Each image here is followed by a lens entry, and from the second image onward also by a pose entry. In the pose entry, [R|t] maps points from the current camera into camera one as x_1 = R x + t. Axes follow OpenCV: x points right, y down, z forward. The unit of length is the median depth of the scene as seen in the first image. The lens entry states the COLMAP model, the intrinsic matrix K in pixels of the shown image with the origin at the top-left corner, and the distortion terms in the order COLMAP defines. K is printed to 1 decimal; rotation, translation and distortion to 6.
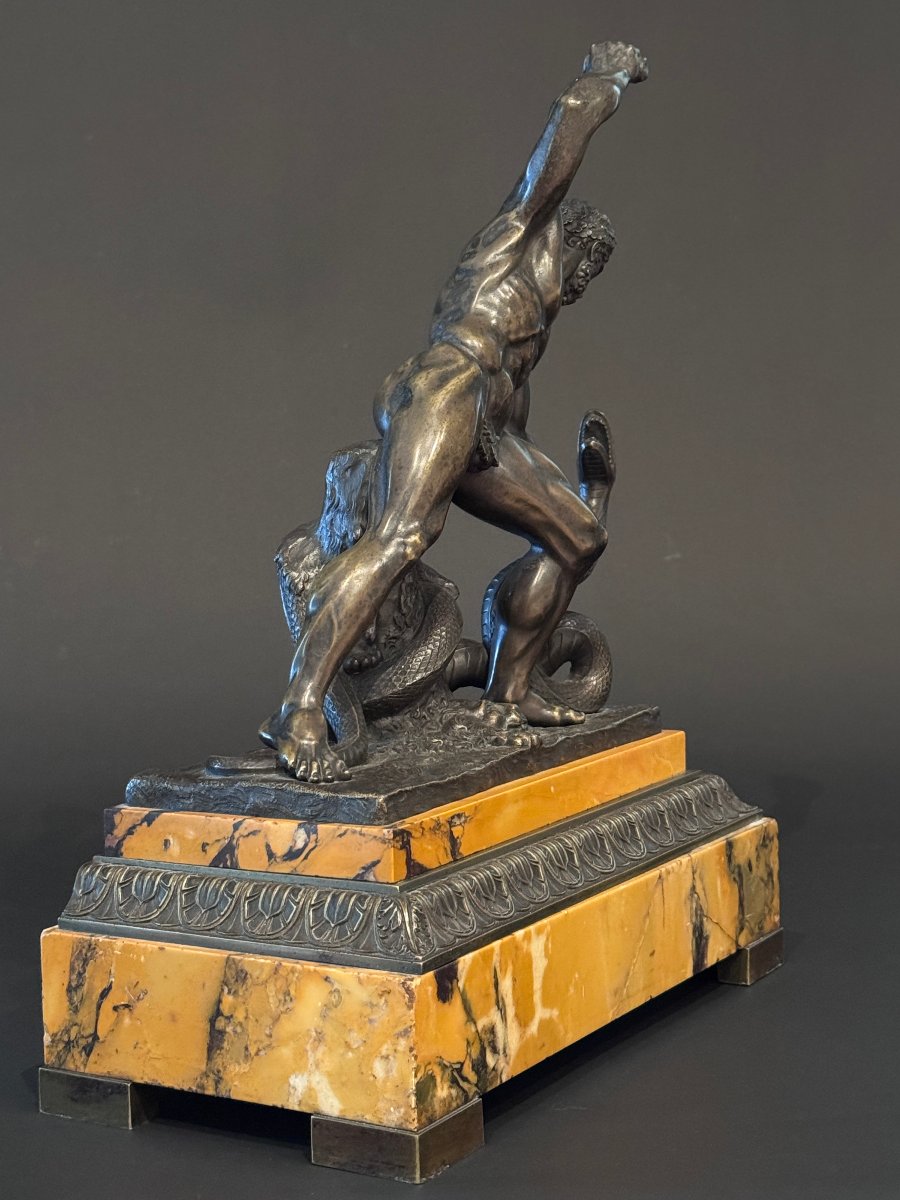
lens RADIAL K [[2119.2, 0, 450.0], [0, 2119.2, 600.0], [0, 0, 1]] dist [0.146549, -0.145701]
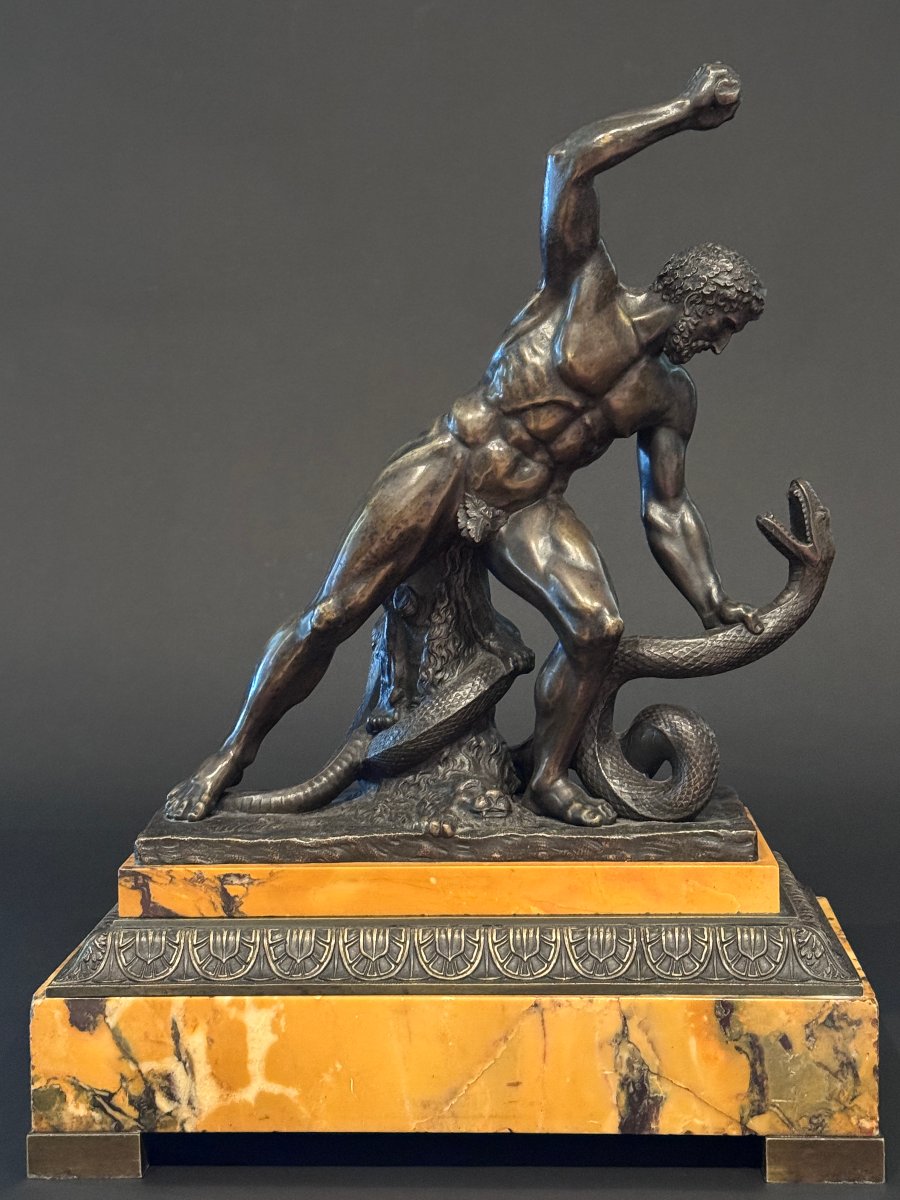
lens RADIAL K [[2121.2, 0, 450.0], [0, 2121.2, 600.0], [0, 0, 1]] dist [0.118871, 0.133994]
pose [[0.467072, 0.098647, -0.878699, 0.937587], [-0.071502, 0.994717, 0.073665, -0.115571], [0.881323, 0.028422, 0.471658, 0.577797]]
